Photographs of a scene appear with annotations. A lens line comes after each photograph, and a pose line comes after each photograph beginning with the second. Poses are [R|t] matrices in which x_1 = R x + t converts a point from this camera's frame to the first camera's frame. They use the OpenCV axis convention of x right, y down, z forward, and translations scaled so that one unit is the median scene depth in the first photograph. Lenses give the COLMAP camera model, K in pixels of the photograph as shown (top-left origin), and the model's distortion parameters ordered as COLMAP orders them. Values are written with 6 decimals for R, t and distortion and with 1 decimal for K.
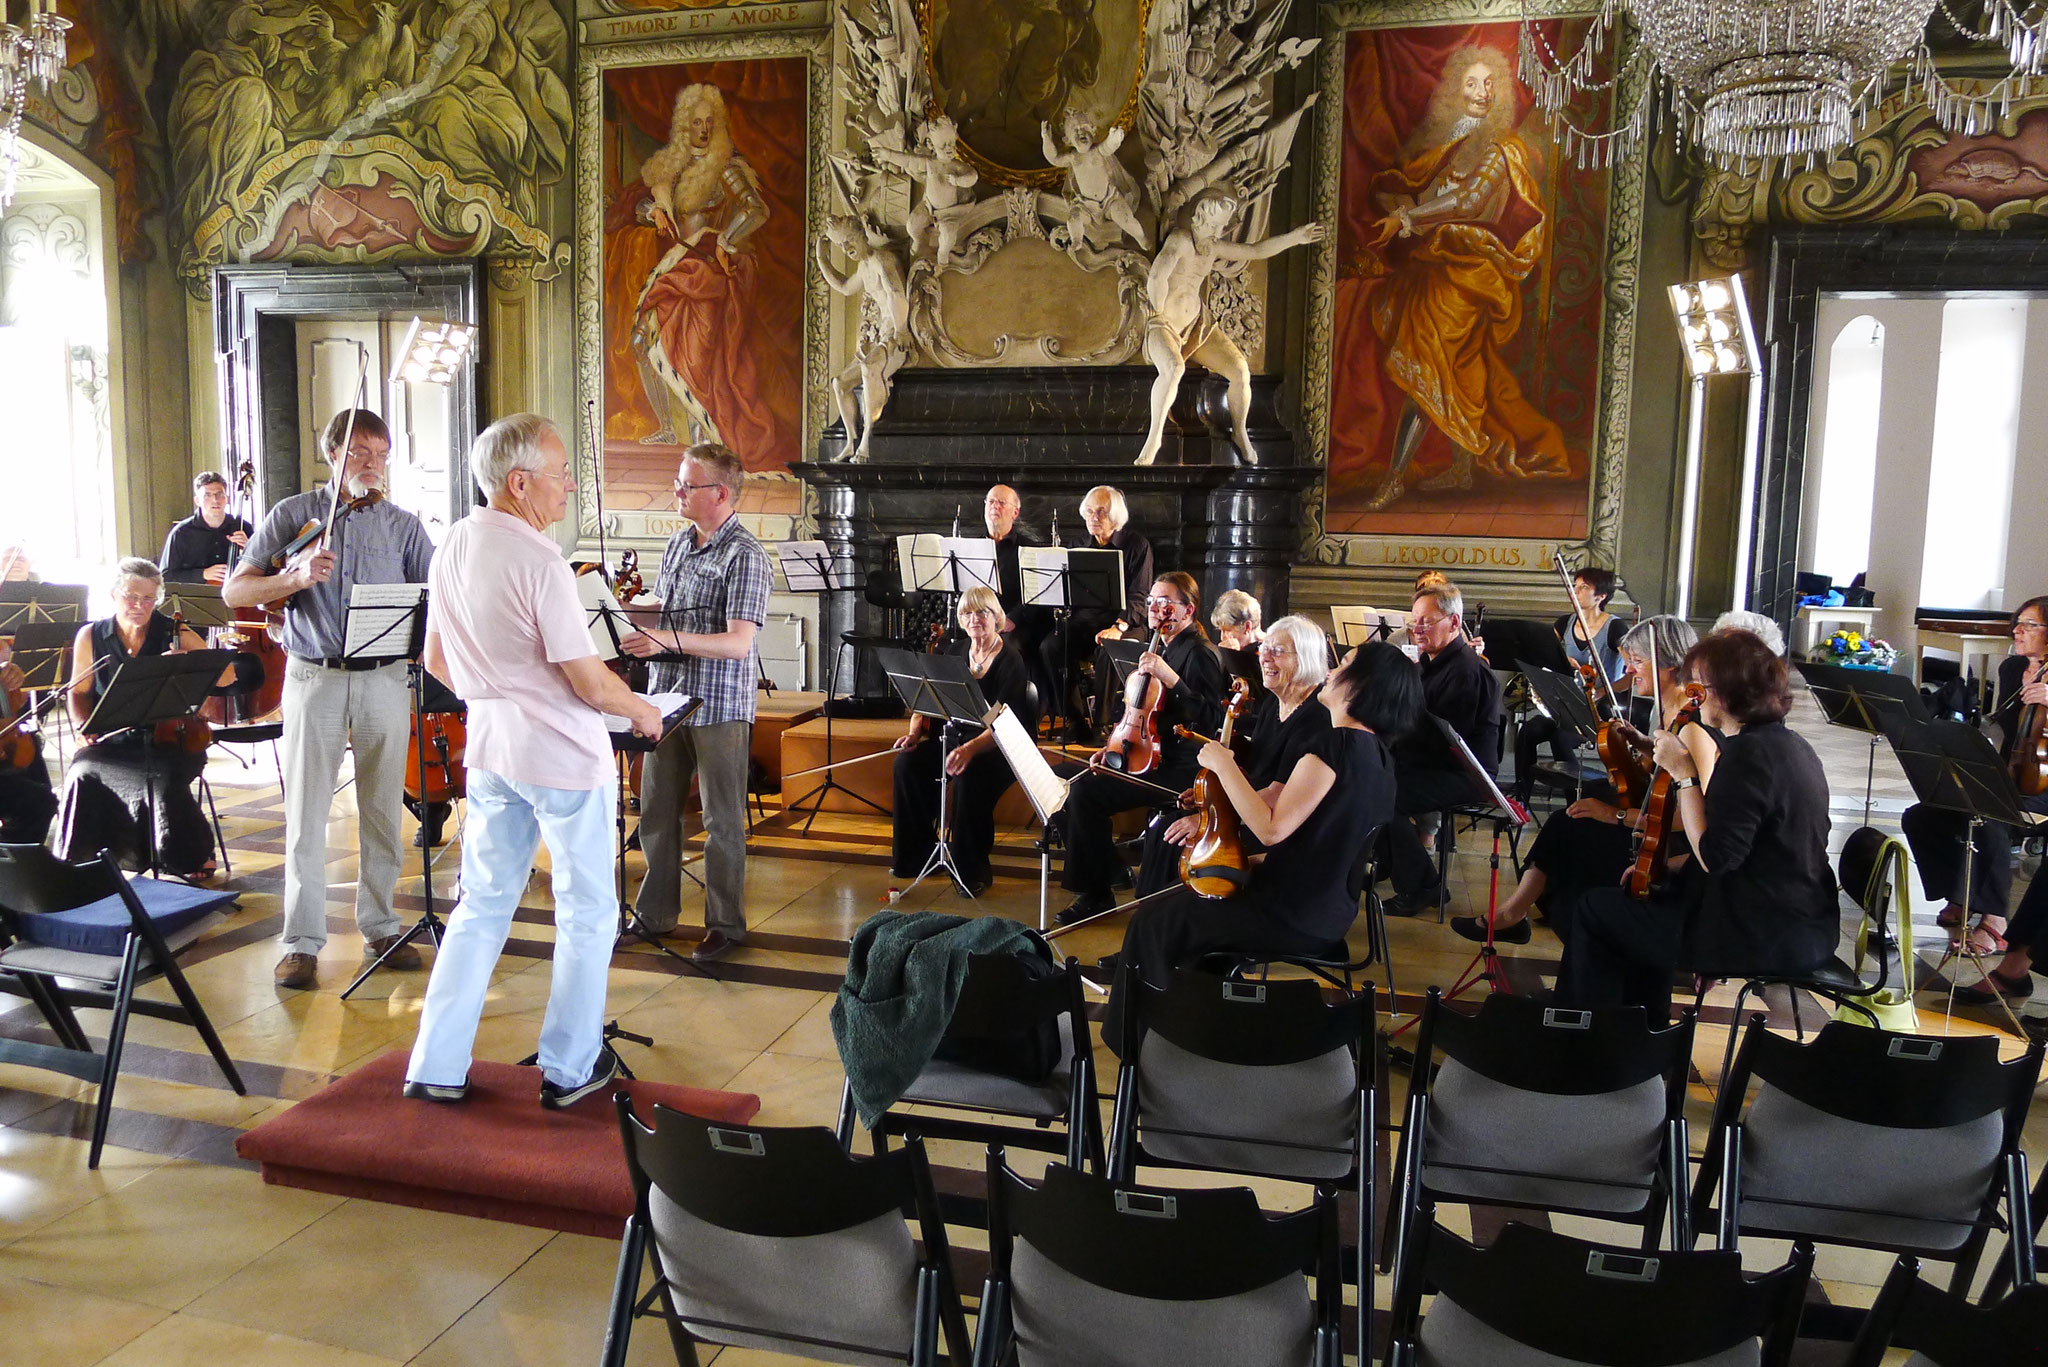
lens RADIAL K [[1549.2, 0, 1024.0], [0, 1549.2, 683.5], [0, 0, 1]] dist [-0.038561, 0.008727]
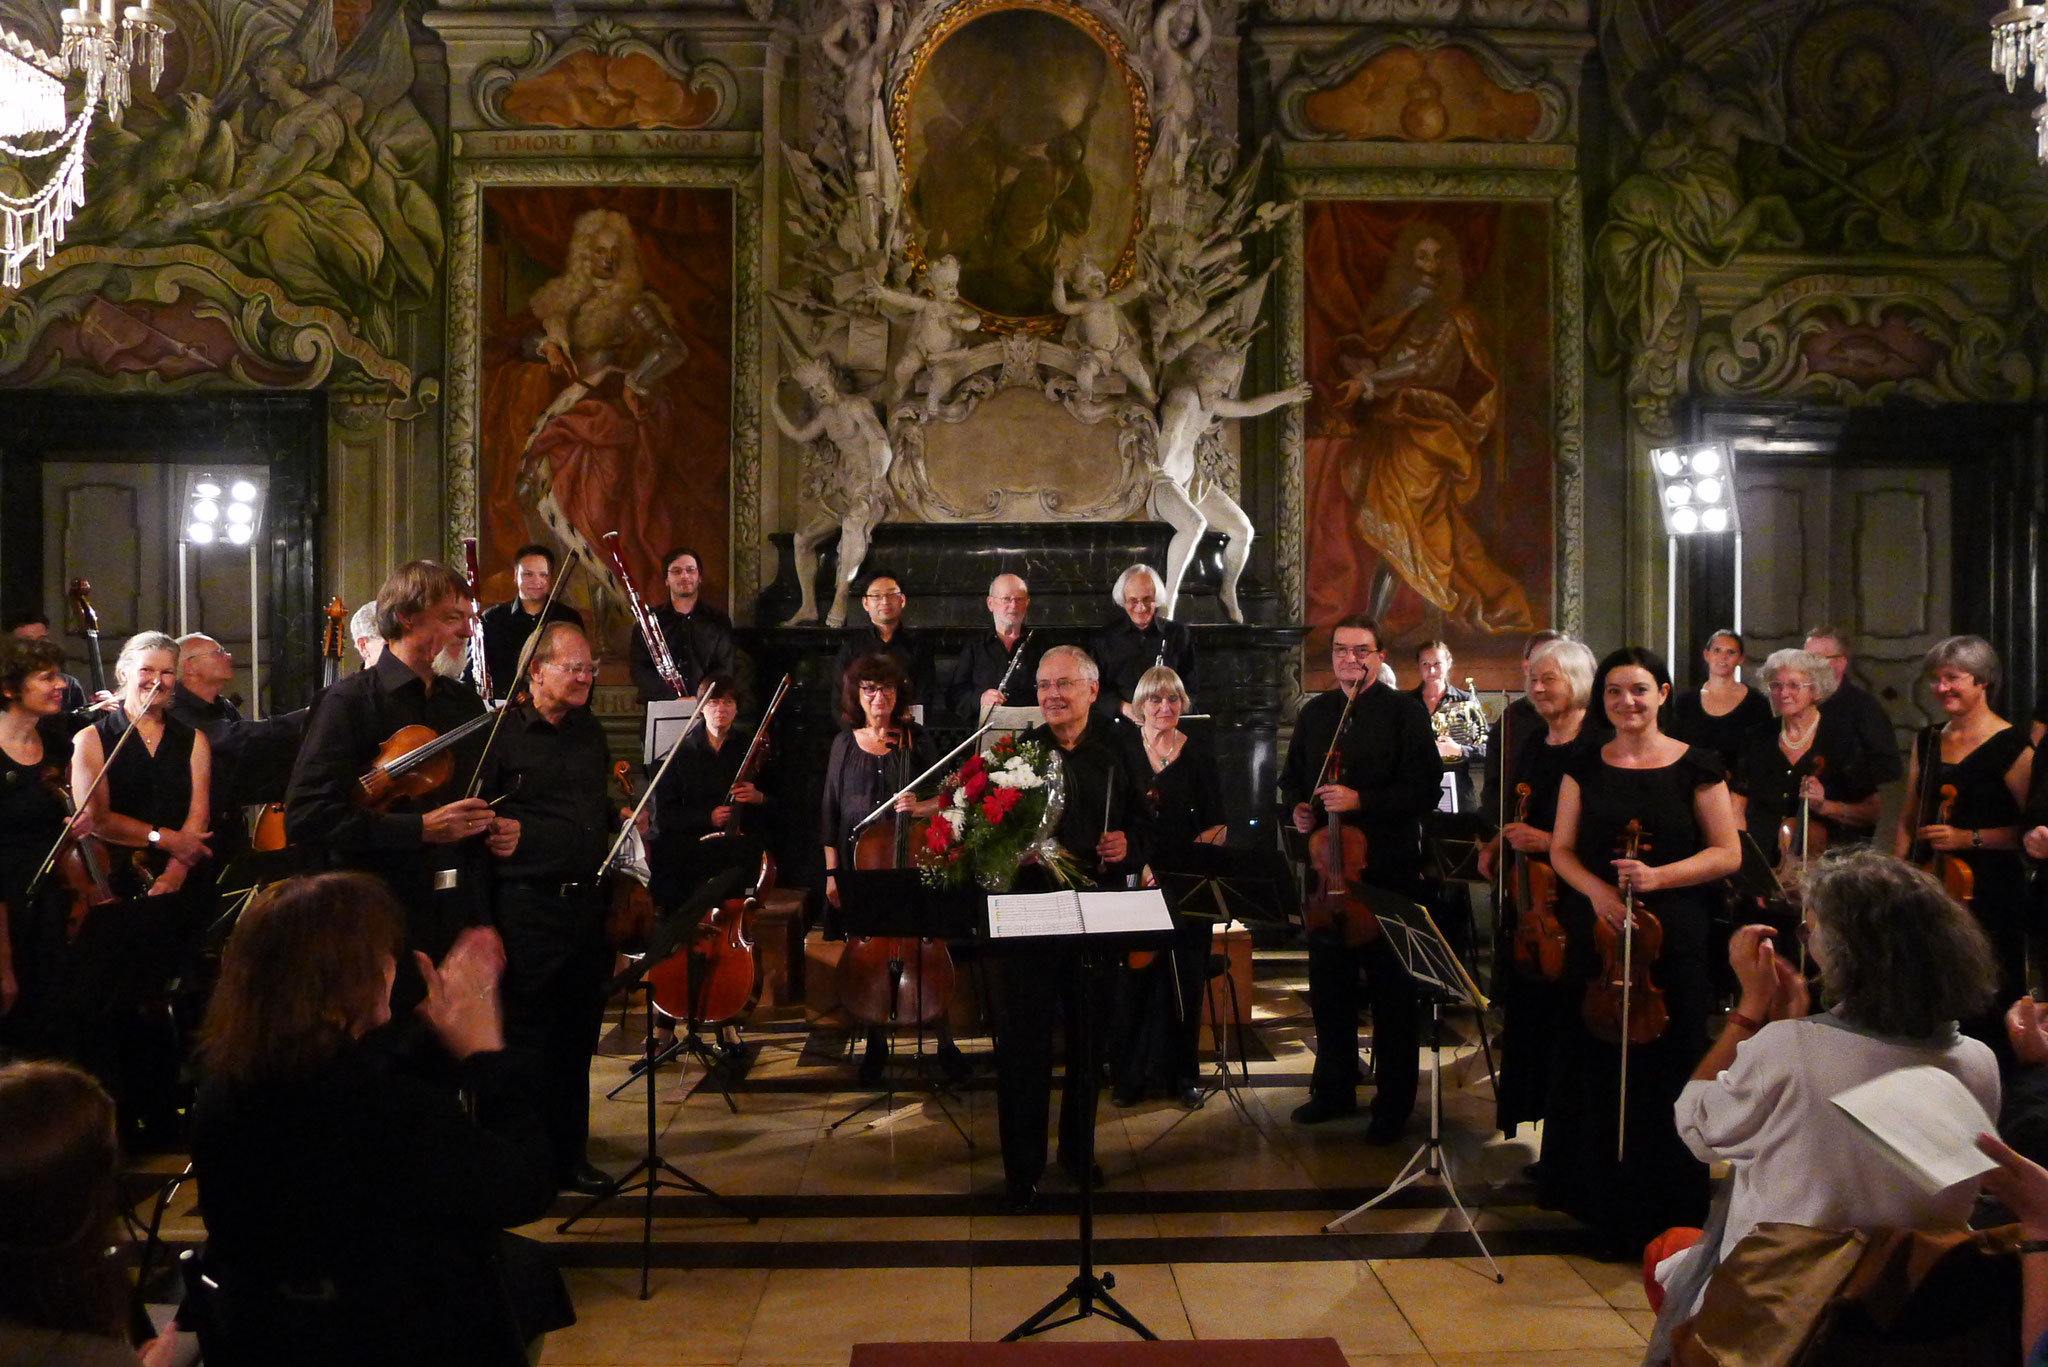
lens RADIAL K [[1506.5, 0, 1030.7], [0, 1506.5, 654.8], [0, 0, 1]] dist [-0.037616, 0.003986]
pose [[0.954999, -0.017228, 0.296109, -0.260245], [0.053963, 0.991743, -0.116337, -0.019747], [-0.291660, 0.127081, 0.948043, 0.147861]]
